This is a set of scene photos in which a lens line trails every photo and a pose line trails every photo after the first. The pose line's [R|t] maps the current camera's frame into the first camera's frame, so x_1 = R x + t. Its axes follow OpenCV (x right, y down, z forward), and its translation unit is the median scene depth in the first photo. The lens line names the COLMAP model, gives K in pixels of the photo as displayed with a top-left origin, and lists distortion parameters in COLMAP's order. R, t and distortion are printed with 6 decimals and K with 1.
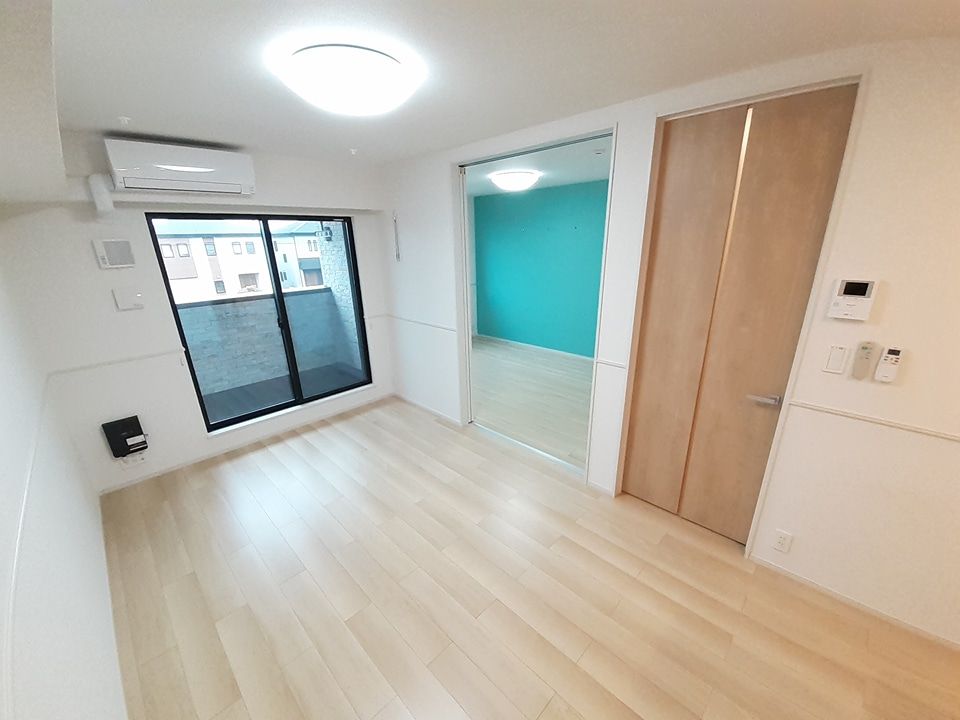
lens RADIAL K [[385.0, 0, 482.9], [0, 385.0, 362.7], [0, 0, 1]] dist [0.003370, -0.000056]
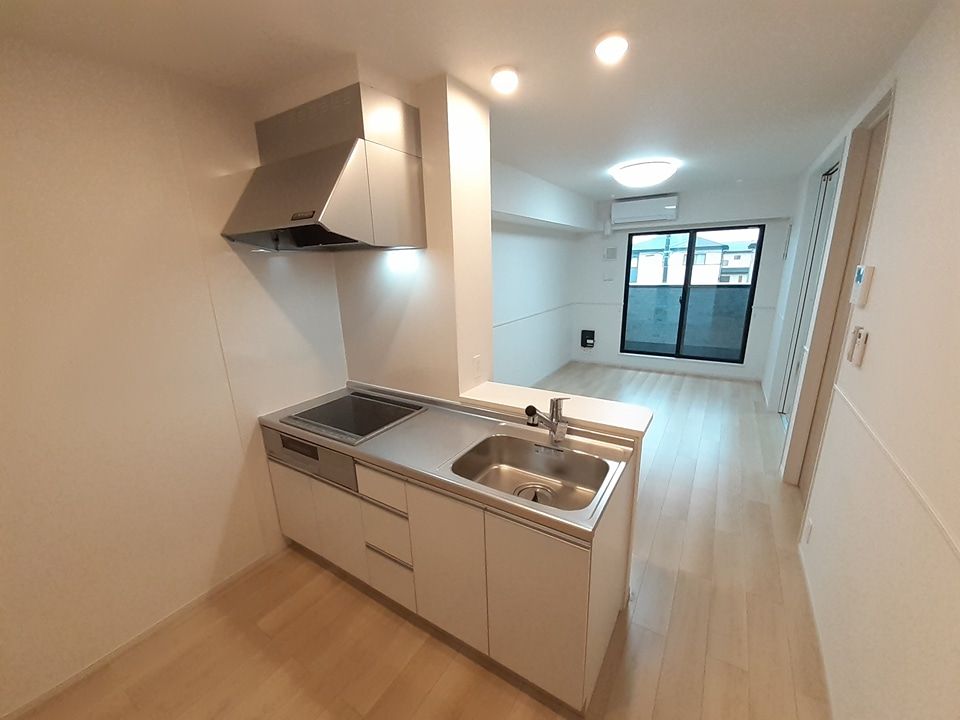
lens RADIAL K [[385.0, 0, 476.9], [0, 385.0, 364.5], [0, 0, 1]] dist [0.003370, -0.000056]
pose [[0.208050, 0.264764, -0.941602, 0.938739], [-0.279315, 0.938664, 0.202222, 0.060536], [0.937389, 0.220931, 0.269242, -0.120039]]
